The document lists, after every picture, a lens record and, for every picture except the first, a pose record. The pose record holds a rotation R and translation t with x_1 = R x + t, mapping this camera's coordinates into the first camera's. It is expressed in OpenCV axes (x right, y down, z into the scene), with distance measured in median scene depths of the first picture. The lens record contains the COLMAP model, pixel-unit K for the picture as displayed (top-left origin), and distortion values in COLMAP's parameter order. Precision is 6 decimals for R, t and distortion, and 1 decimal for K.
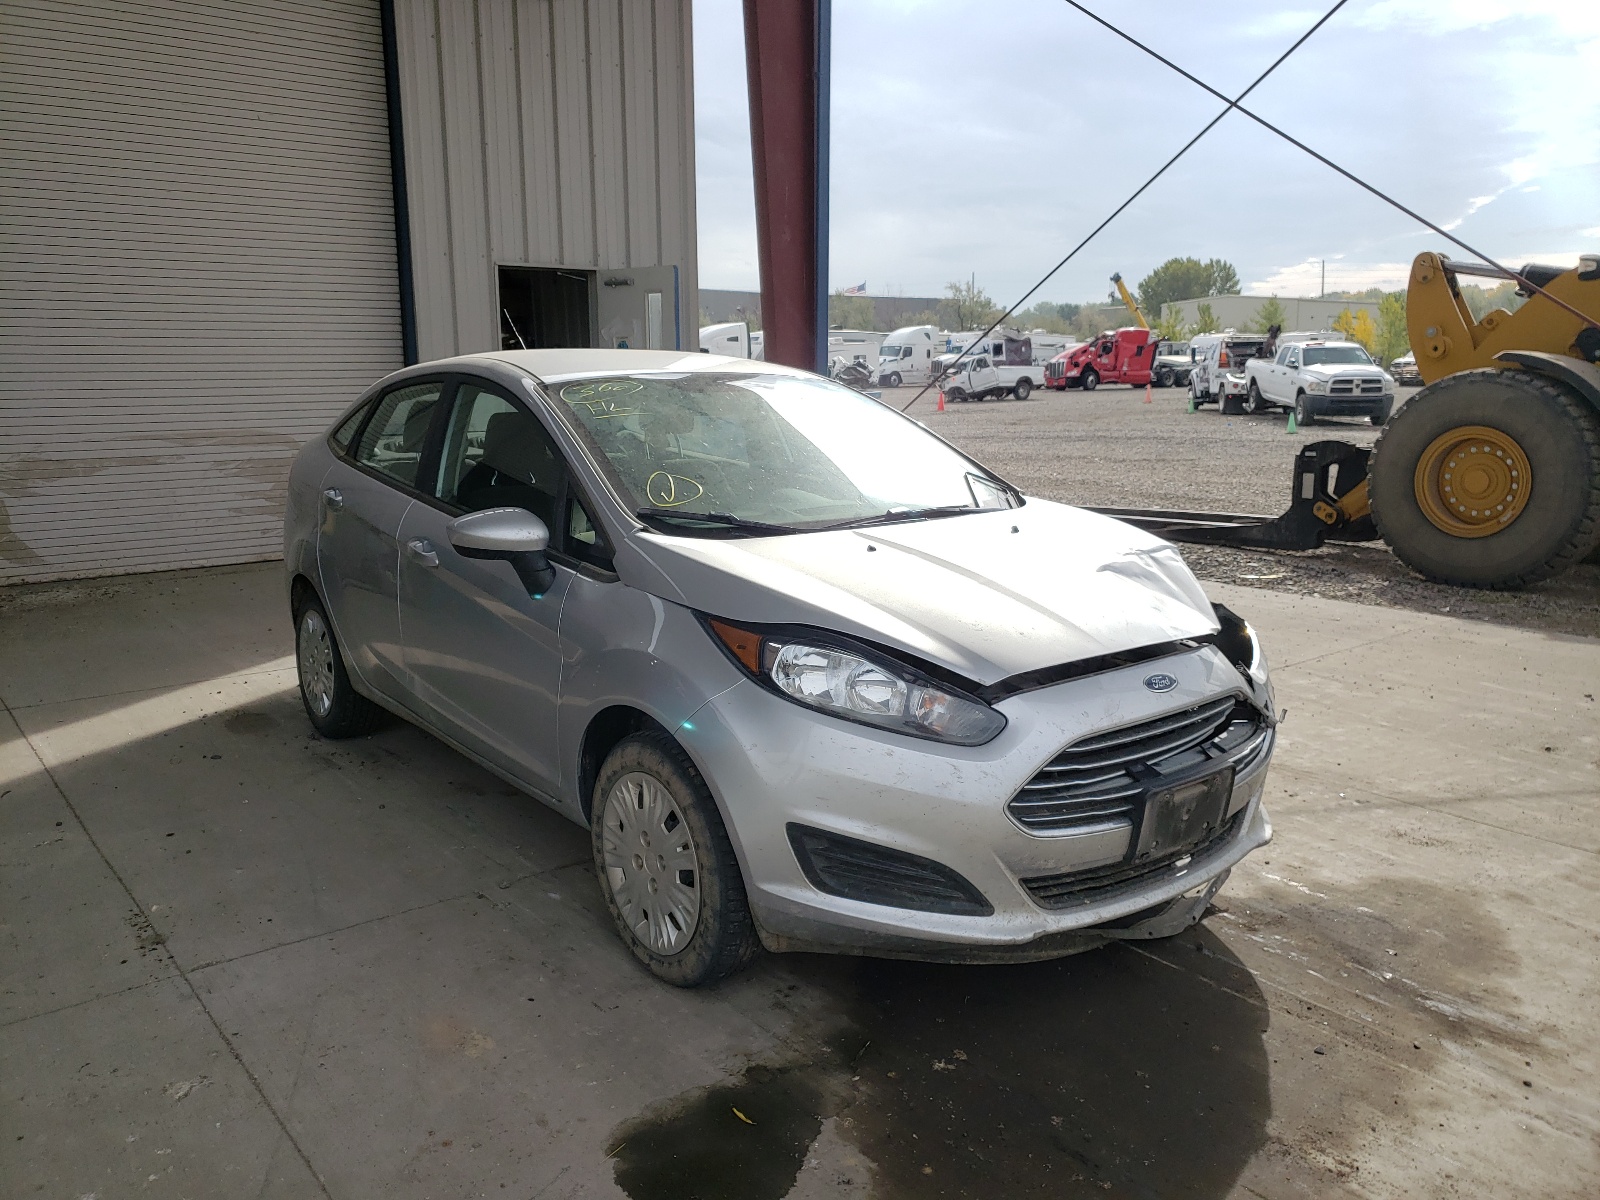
lens RADIAL K [[1222.2, 0, 800.0], [0, 1222.2, 600.0], [0, 0, 1]] dist [0.002695, -0.001640]
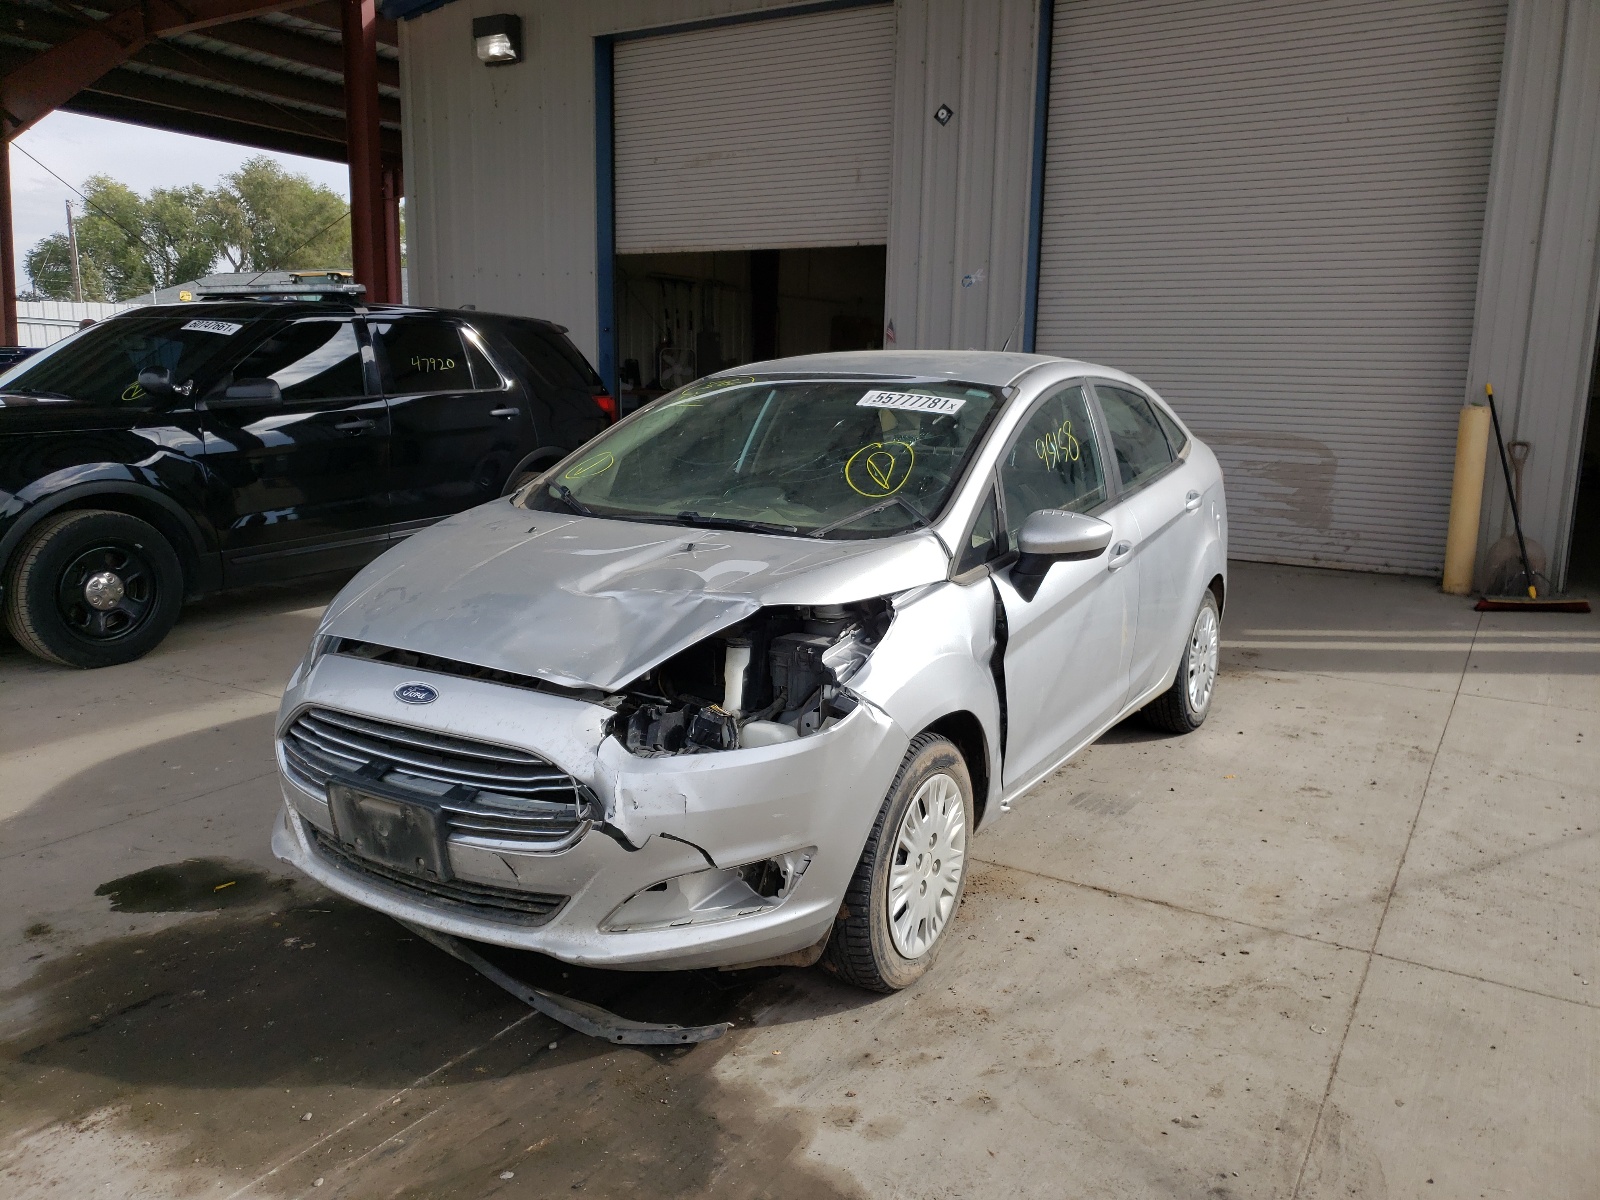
lens RADIAL K [[1222.2, 0, 800.0], [0, 1222.2, 600.0], [0, 0, 1]] dist [0.002695, -0.001640]
pose [[0.374039, 0.189053, -0.907939, 0.355090], [-0.195972, 0.973007, 0.121868, -0.050240], [0.906471, 0.132347, 0.400992, 0.248816]]
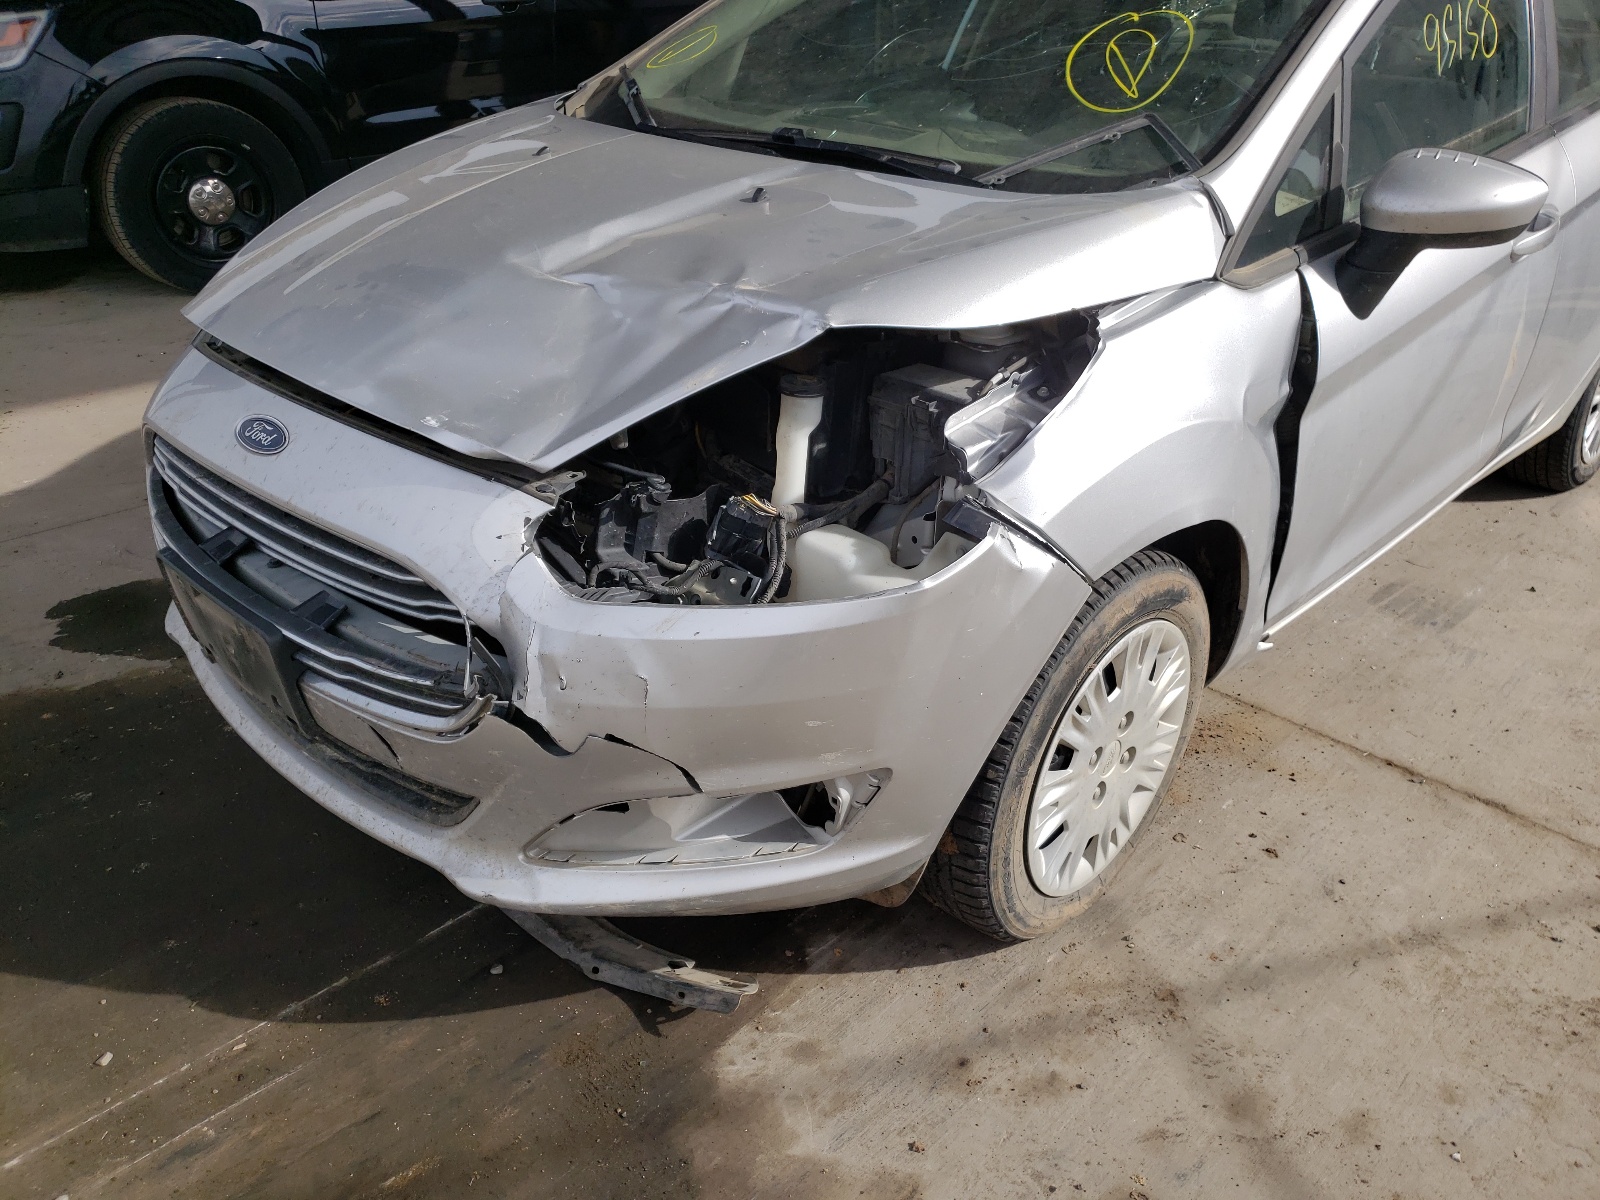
lens RADIAL K [[1224.7, 0, 821.3], [0, 1224.7, 599.5], [0, 0, 1]] dist [0.012597, 0.007295]
pose [[0.166537, 0.474206, -0.864520, 0.246533], [-0.215373, 0.873087, 0.437417, -0.048888], [0.962227, 0.113348, 0.247533, 0.316312]]
